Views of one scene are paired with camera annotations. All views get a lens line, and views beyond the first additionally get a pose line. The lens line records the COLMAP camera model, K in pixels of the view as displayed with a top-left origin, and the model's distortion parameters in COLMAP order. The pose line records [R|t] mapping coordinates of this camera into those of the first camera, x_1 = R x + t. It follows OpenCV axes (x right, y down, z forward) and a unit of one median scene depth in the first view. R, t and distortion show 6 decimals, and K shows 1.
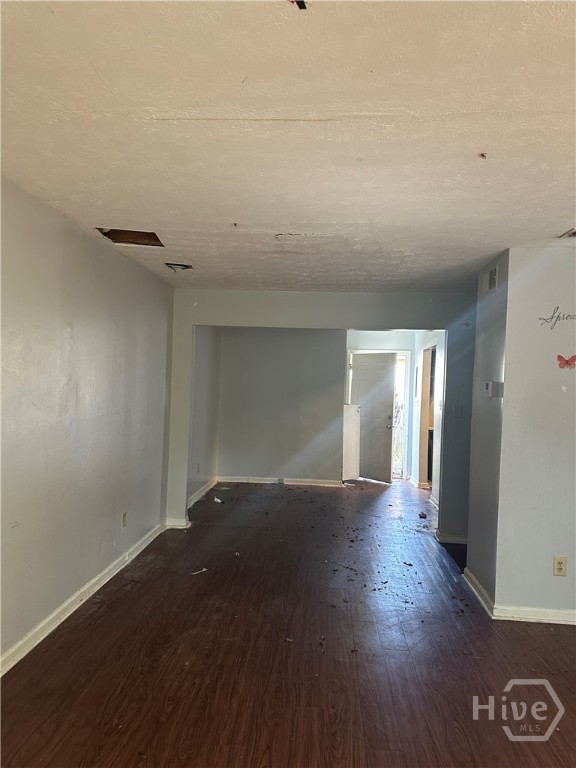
lens RADIAL K [[548.6, 0, 288.0], [0, 548.6, 384.0], [0, 0, 1]] dist [0.133989, -0.192560]
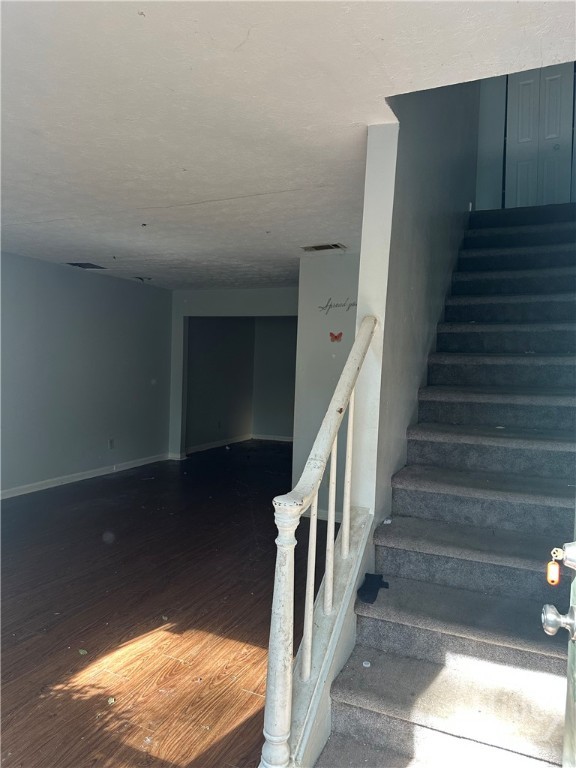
lens RADIAL K [[548.6, 0, 288.0], [0, 548.6, 384.0], [0, 0, 1]] dist [0.133989, -0.192560]
pose [[0.933140, 0.008233, -0.359420, 0.738472], [-0.000244, 0.999752, 0.022265, 0.039592], [0.359514, -0.020689, 0.932910, -0.281094]]
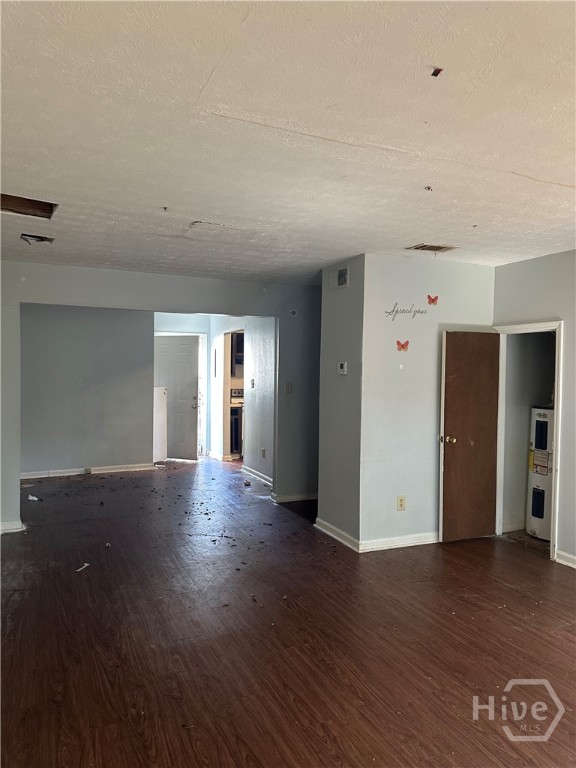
lens RADIAL K [[548.6, 0, 288.0], [0, 548.6, 384.0], [0, 0, 1]] dist [0.133989, -0.192560]
pose [[0.875497, -0.035771, 0.481897, -0.295371], [0.018933, 0.999030, 0.039761, -0.006046], [-0.482852, -0.025687, 0.875325, 0.006423]]
